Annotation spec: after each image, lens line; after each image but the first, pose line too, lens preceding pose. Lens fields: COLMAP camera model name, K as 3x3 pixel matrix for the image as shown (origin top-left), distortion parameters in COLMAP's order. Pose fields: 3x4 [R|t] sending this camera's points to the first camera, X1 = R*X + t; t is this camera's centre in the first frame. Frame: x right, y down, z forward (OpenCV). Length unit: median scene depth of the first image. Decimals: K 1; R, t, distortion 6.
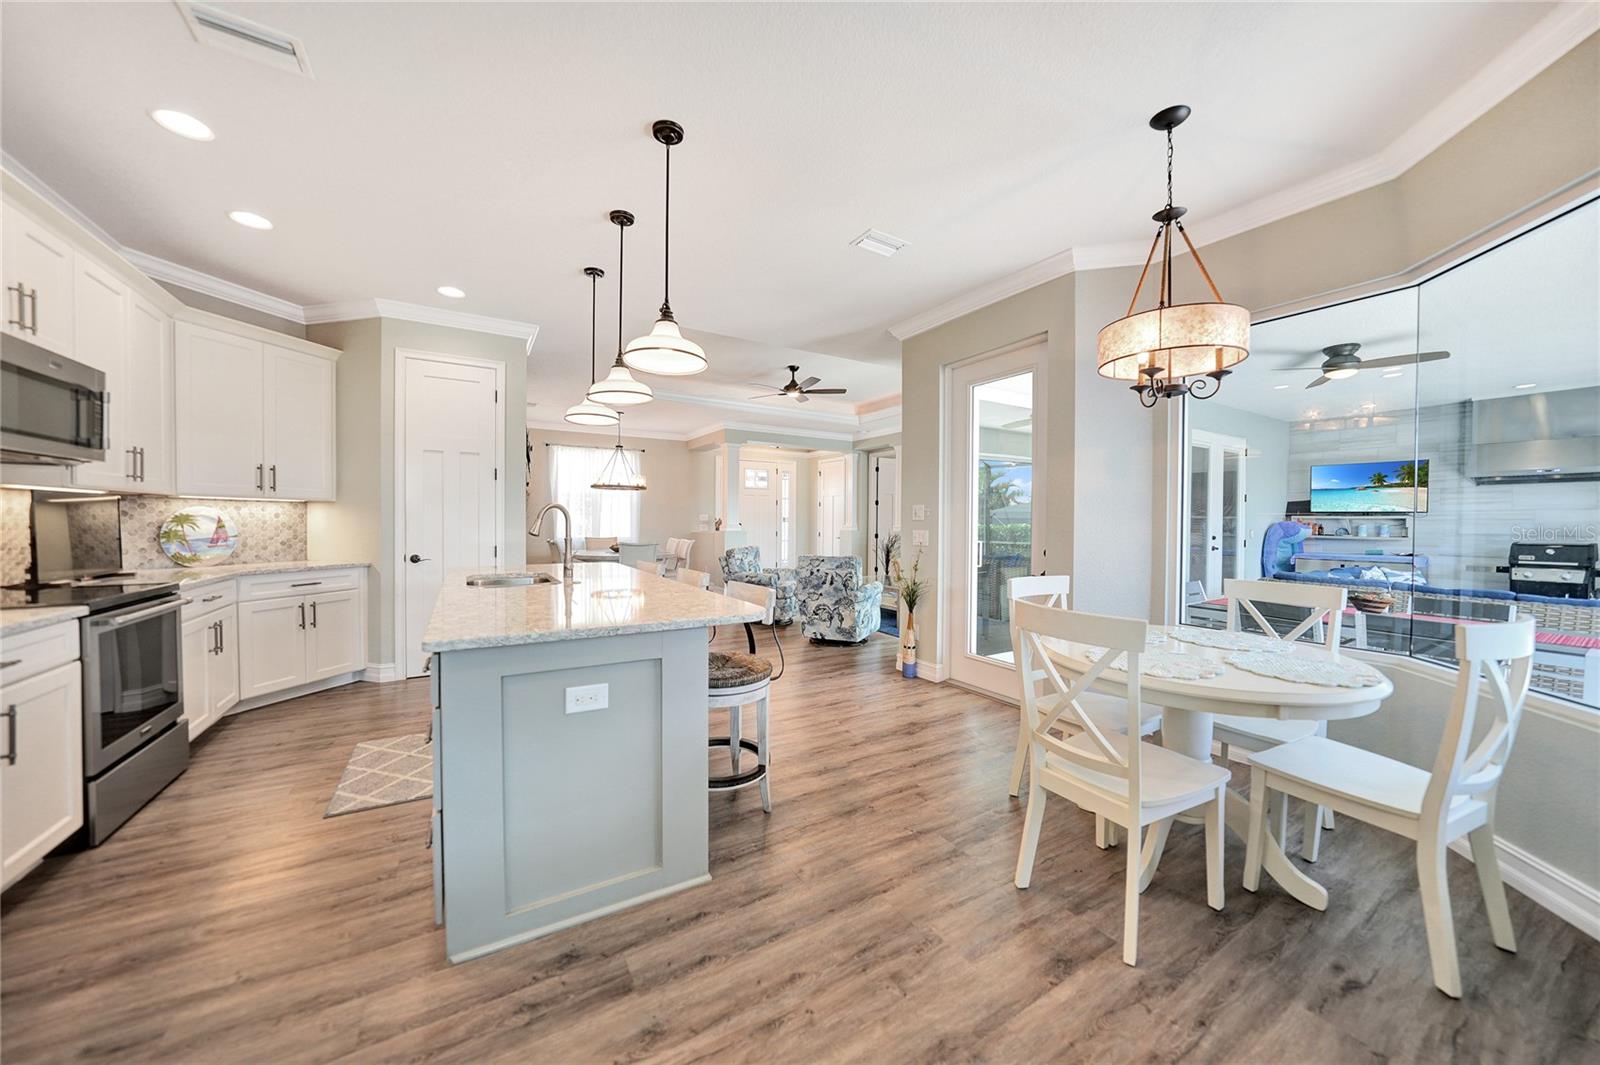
lens RADIAL K [[554.8, 0, 791.1], [0, 554.8, 526.4], [0, 0, 1]] dist [-0.020478, 0.007693]
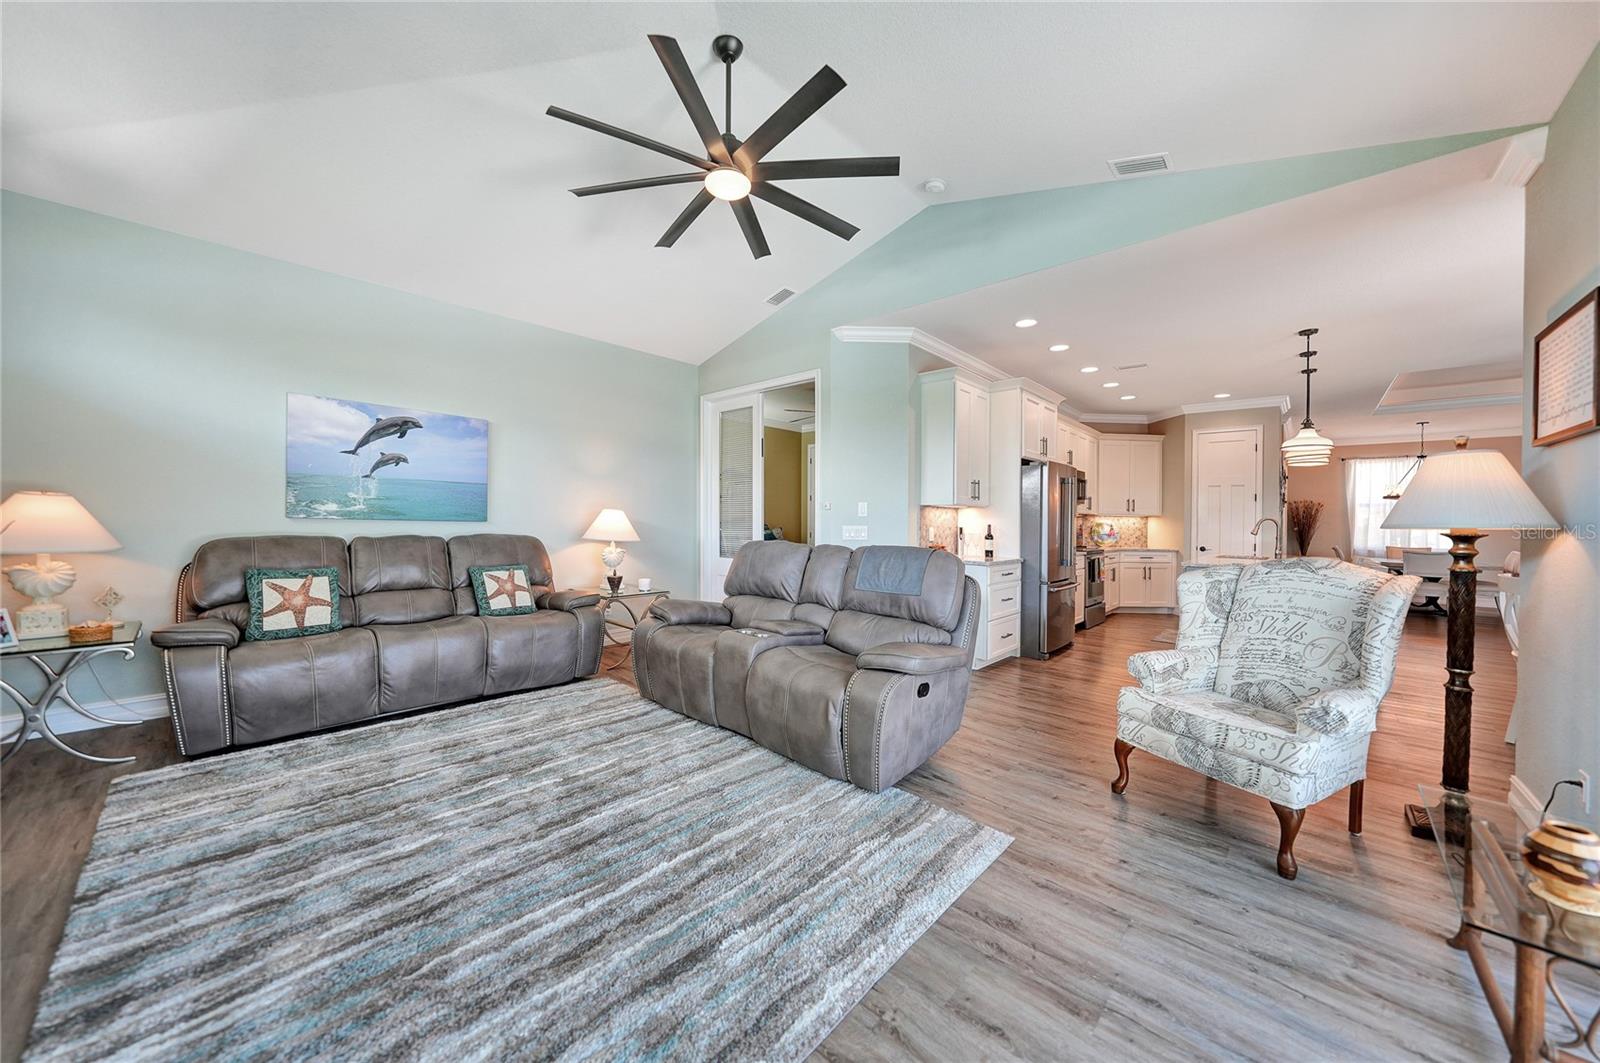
lens RADIAL K [[559.0, 0, 800.9], [0, 559.0, 528.2], [0, 0, 1]] dist [-0.031211, 0.008369]
pose [[0.284630, 0.005904, -0.958619, 0.670066], [-0.021692, 0.999765, -0.000283, 0.024586], [0.958392, 0.020875, 0.284691, -0.762633]]
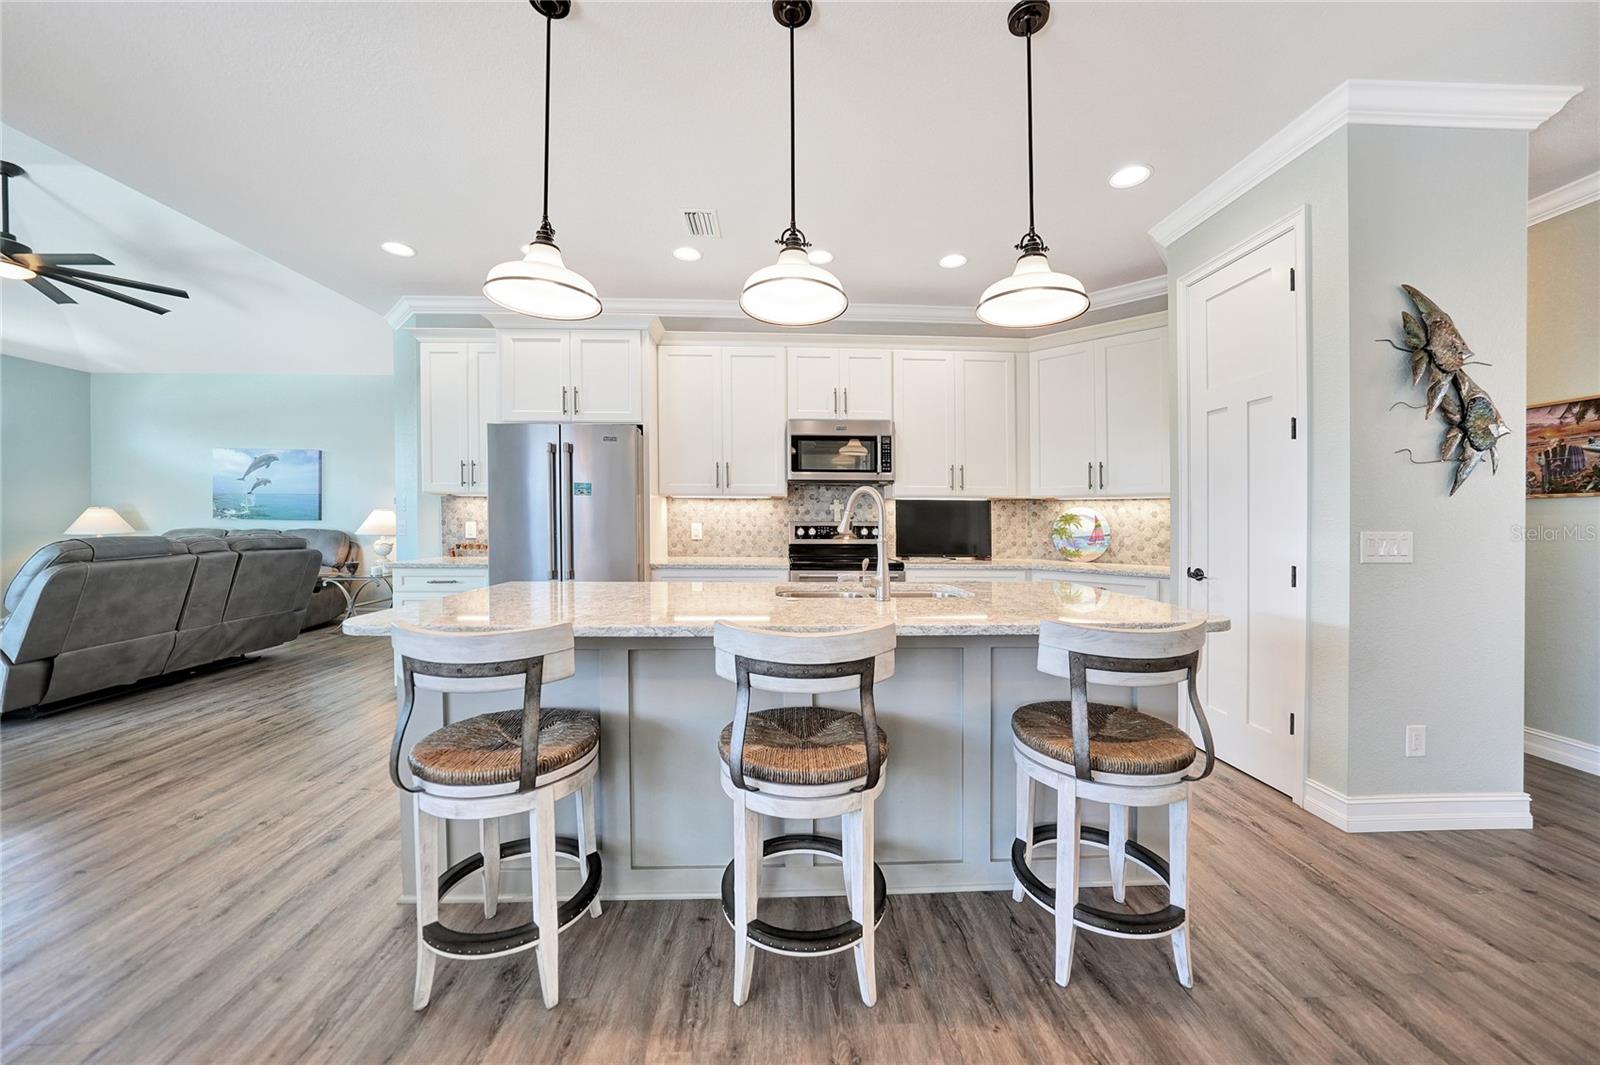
lens RADIAL K [[559.5, 0, 798.7], [0, 559.5, 525.3], [0, 0, 1]] dist [-0.018062, 0.000068]
pose [[-0.472150, -0.002993, -0.881513, 0.168007], [-0.018554, 0.999806, 0.006543, 0.003405], [0.881323, 0.019444, -0.472114, 0.983934]]
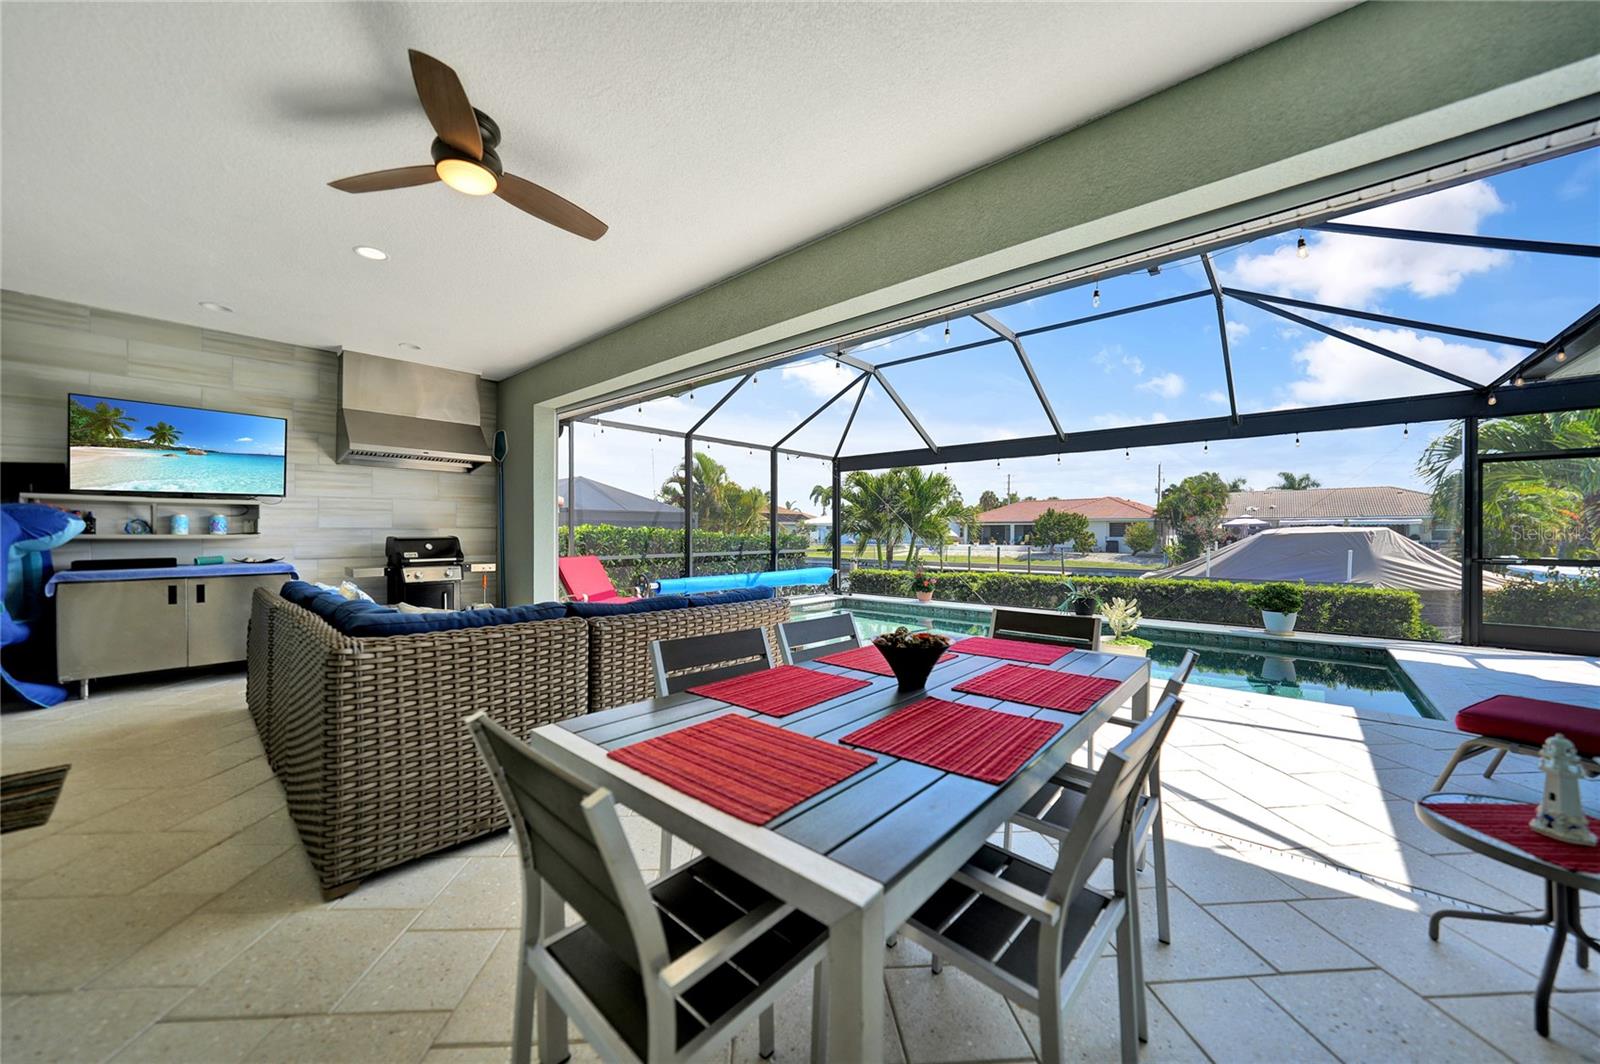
lens RADIAL K [[567.2, 0, 800.0], [0, 567.2, 532.0], [0, 0, 1]] dist [-0.029342, 0.007062]
pose [[-0.313271, -0.006677, 0.949640, 0.584681], [0.008049, 0.999921, 0.009686, 0.032688], [-0.949630, 0.010678, -0.313192, 1.117009]]
